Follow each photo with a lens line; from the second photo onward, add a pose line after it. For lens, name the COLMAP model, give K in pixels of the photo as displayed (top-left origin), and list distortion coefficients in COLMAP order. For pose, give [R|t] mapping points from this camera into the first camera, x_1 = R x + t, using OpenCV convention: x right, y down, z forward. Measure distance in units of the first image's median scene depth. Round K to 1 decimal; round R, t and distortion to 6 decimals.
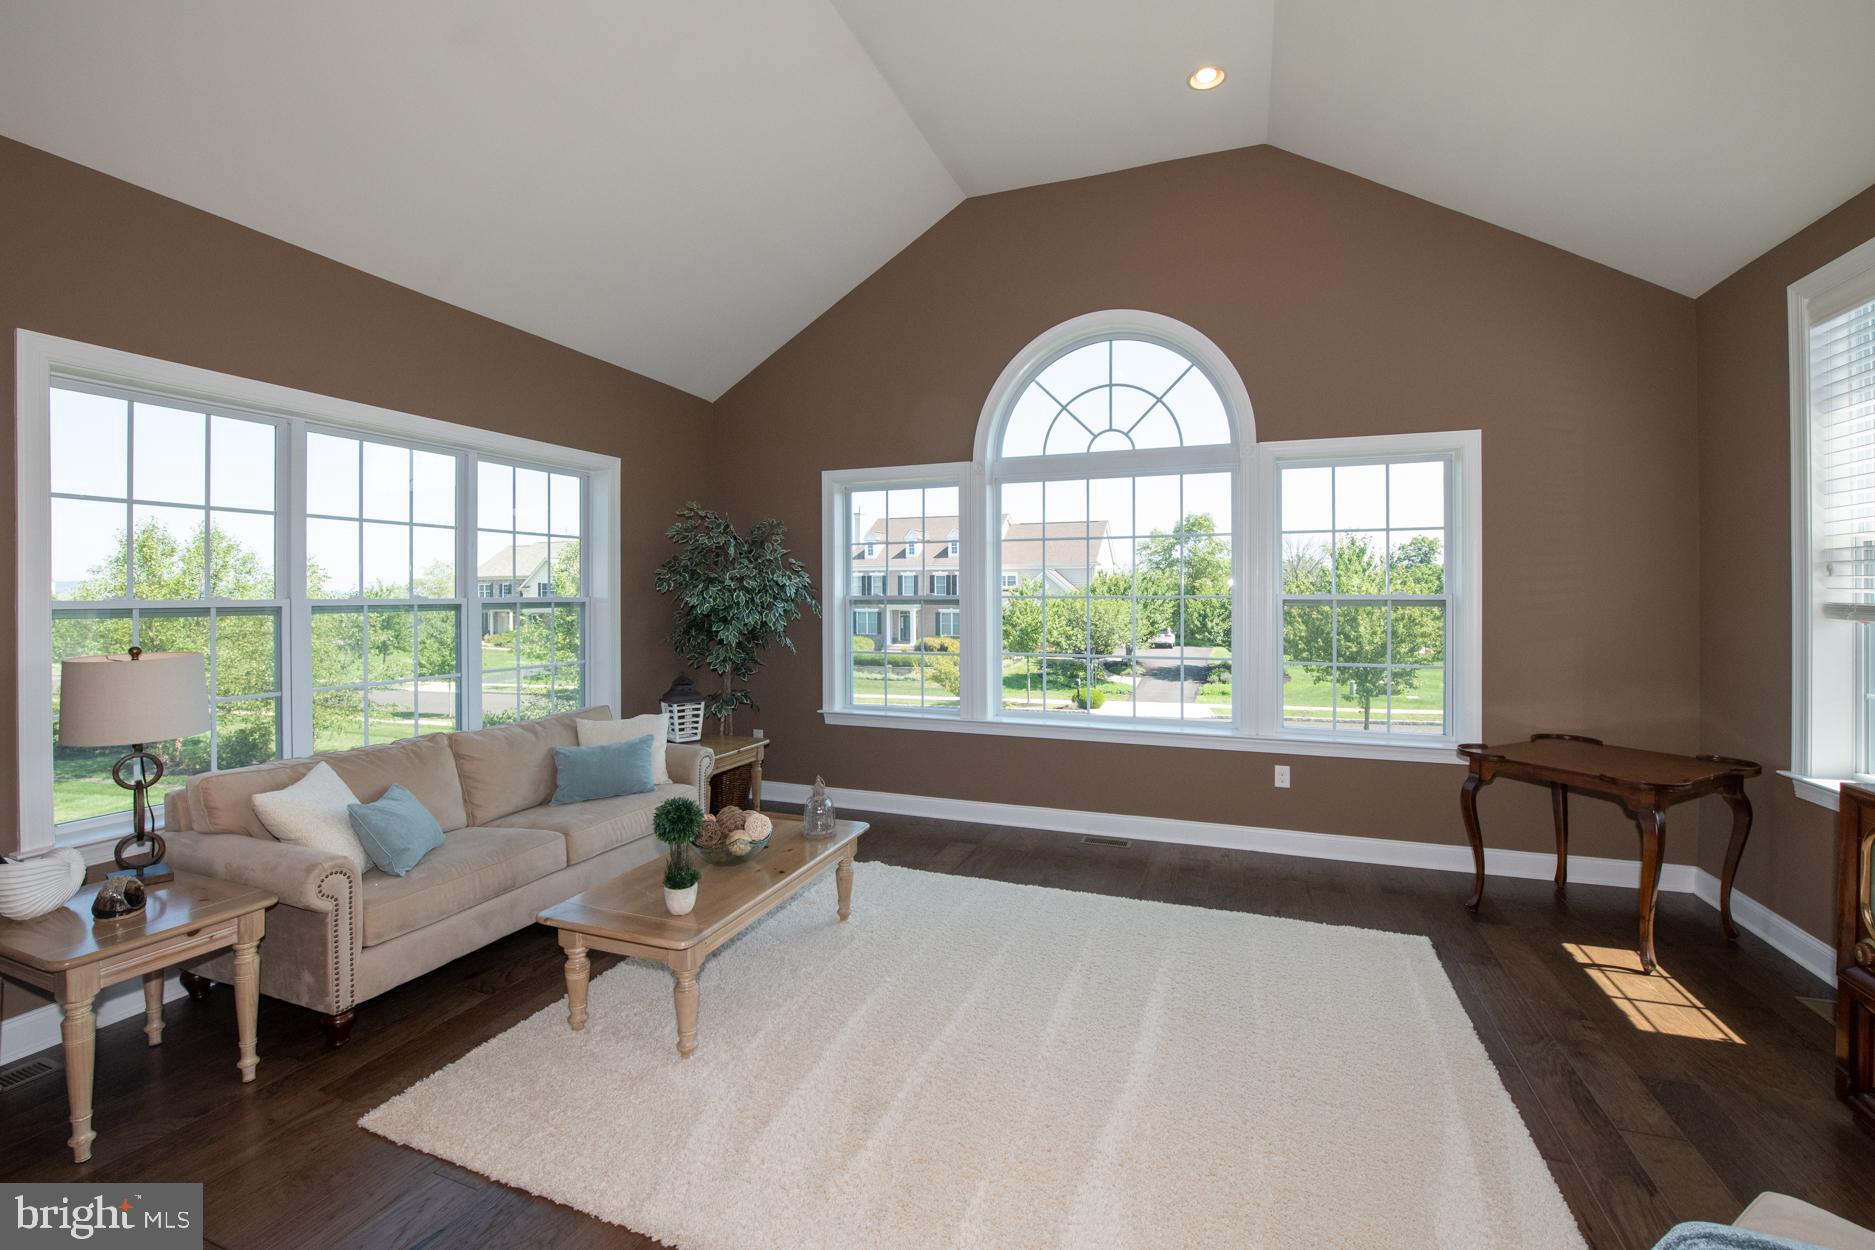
lens RADIAL K [[783.6, 0, 937.5], [0, 783.6, 625.0], [0, 0, 1]] dist [-0.019418, -0.000363]
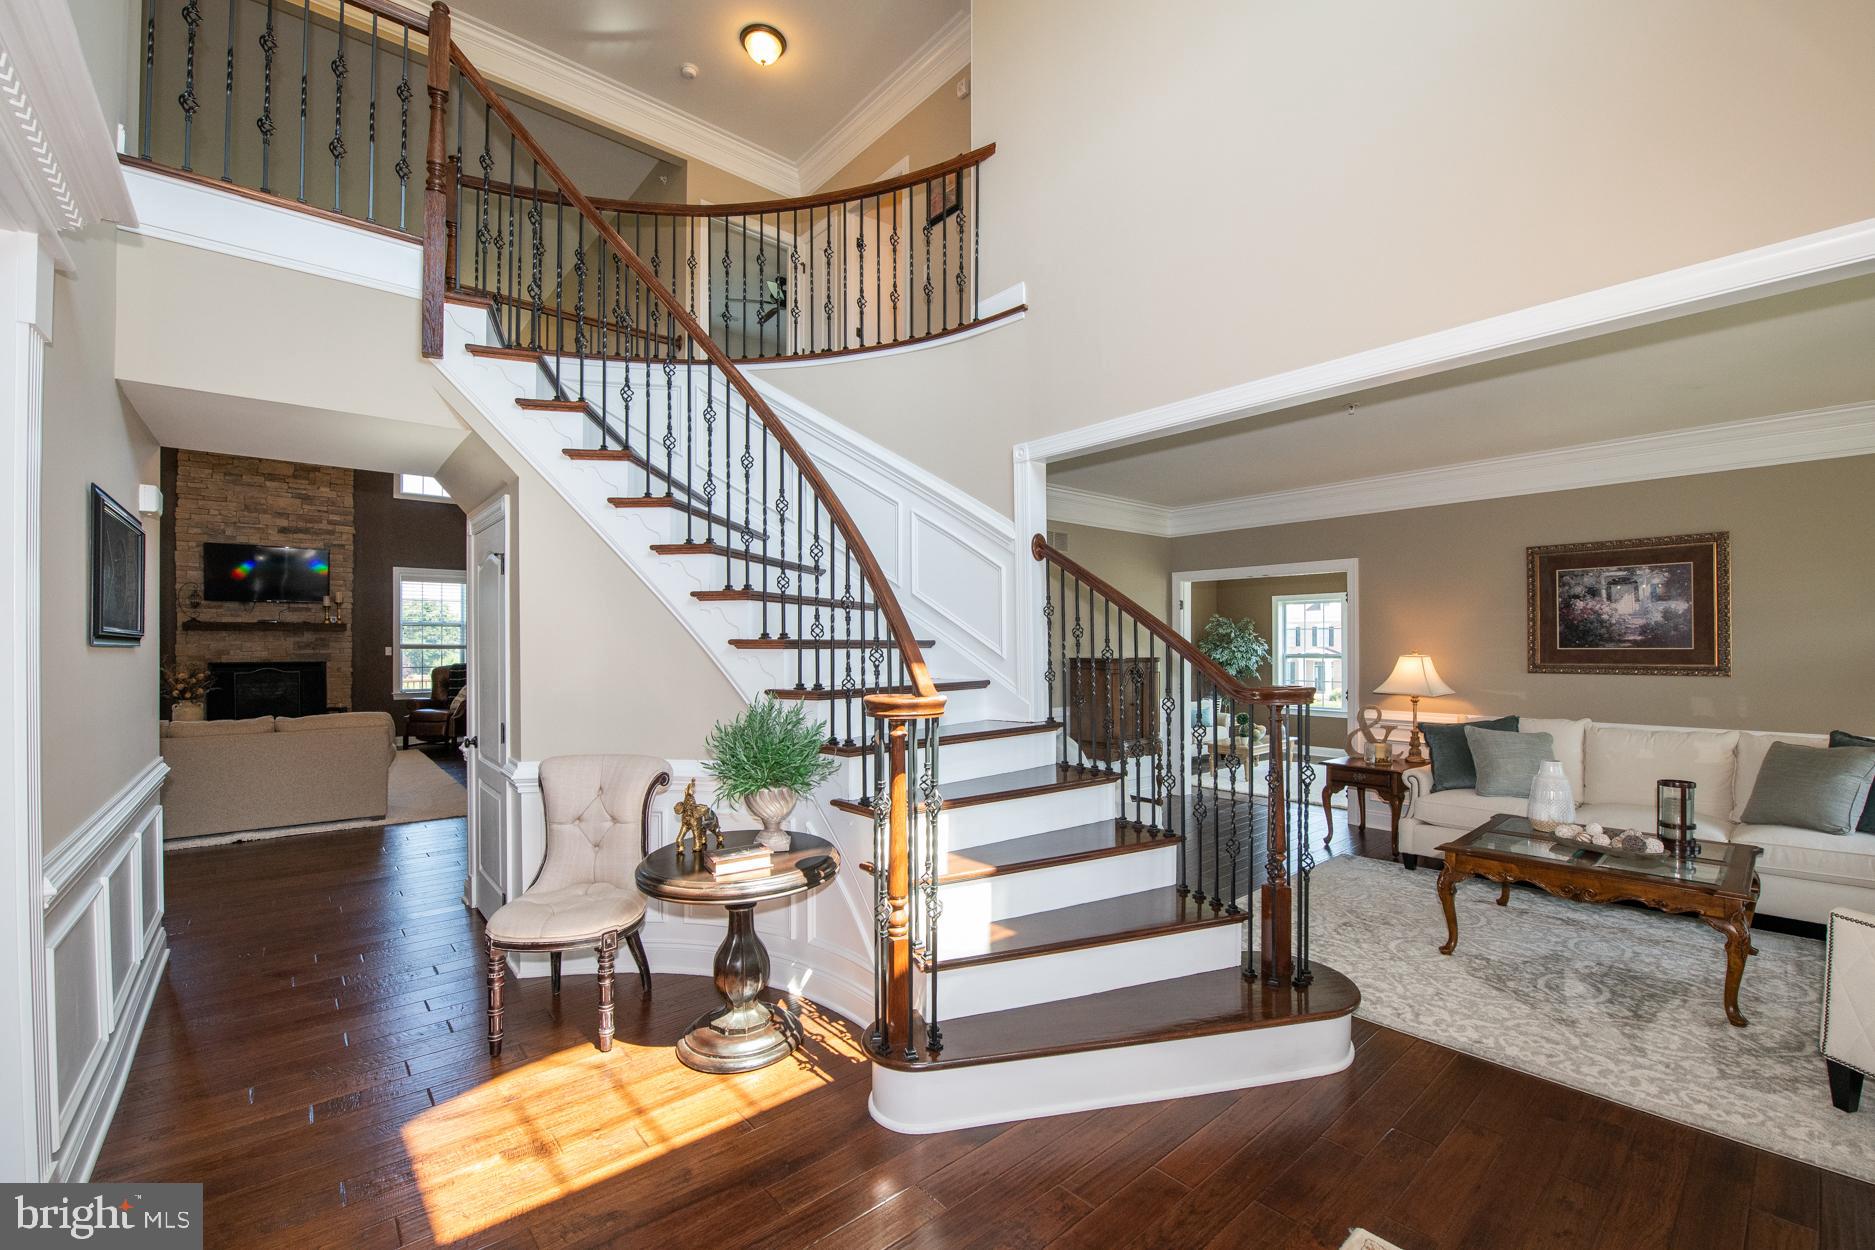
lens RADIAL K [[770.0, 0, 949.5], [0, 770.0, 643.9], [0, 0, 1]] dist [-0.024017, -0.000133]
pose [[0.884686, -0.005844, -0.466151, 0.058392], [-0.006845, 0.999651, -0.025523, -0.004151], [0.466138, 0.025771, 0.884337, -1.445645]]
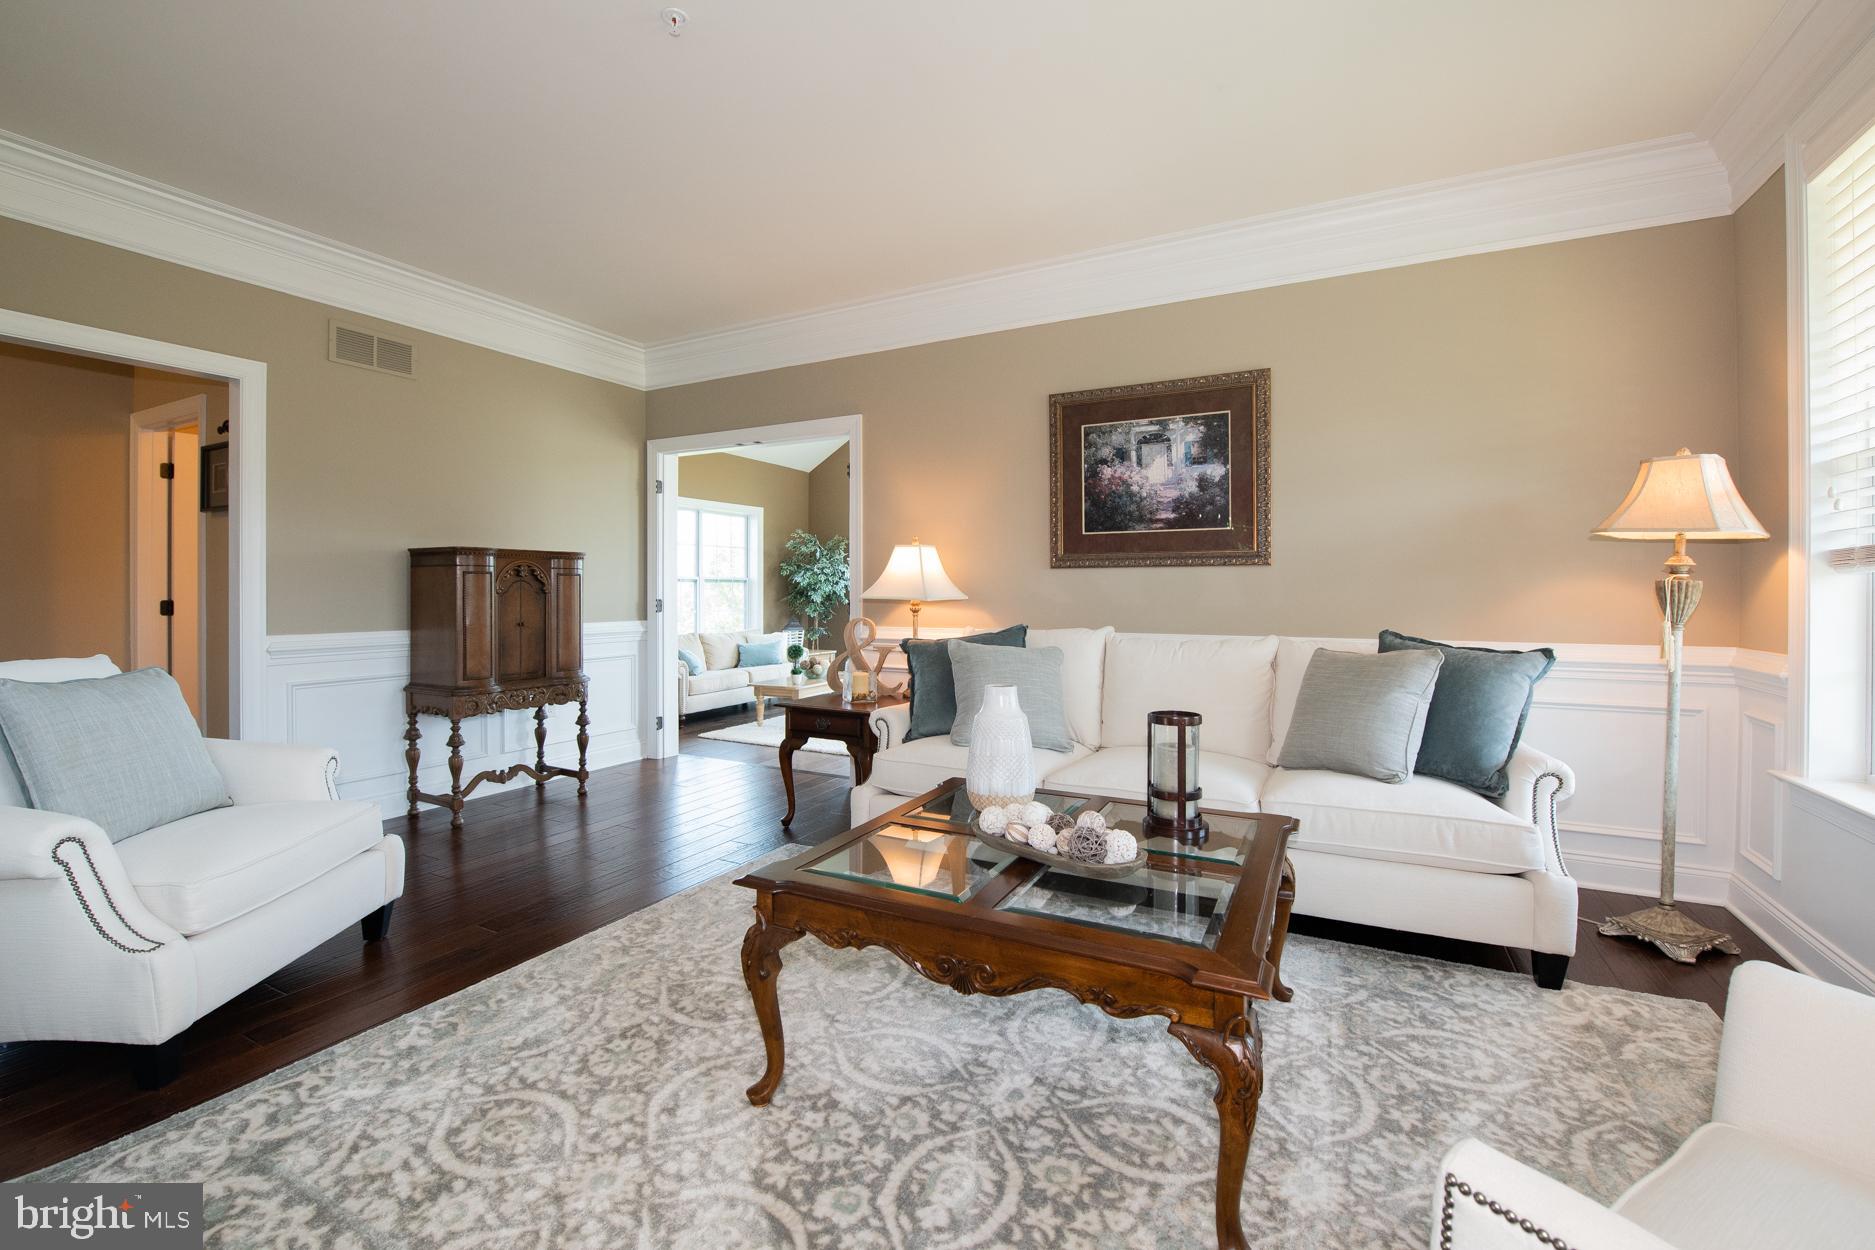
lens RADIAL K [[769.8, 0, 932.9], [0, 769.8, 594.0], [0, 0, 1]] dist [-0.008898, -0.000035]
pose [[0.992457, -0.001804, -0.122581, 0.264806], [-0.001141, 0.999713, -0.023949, 0.051164], [0.122589, 0.023908, 0.992170, -0.896518]]
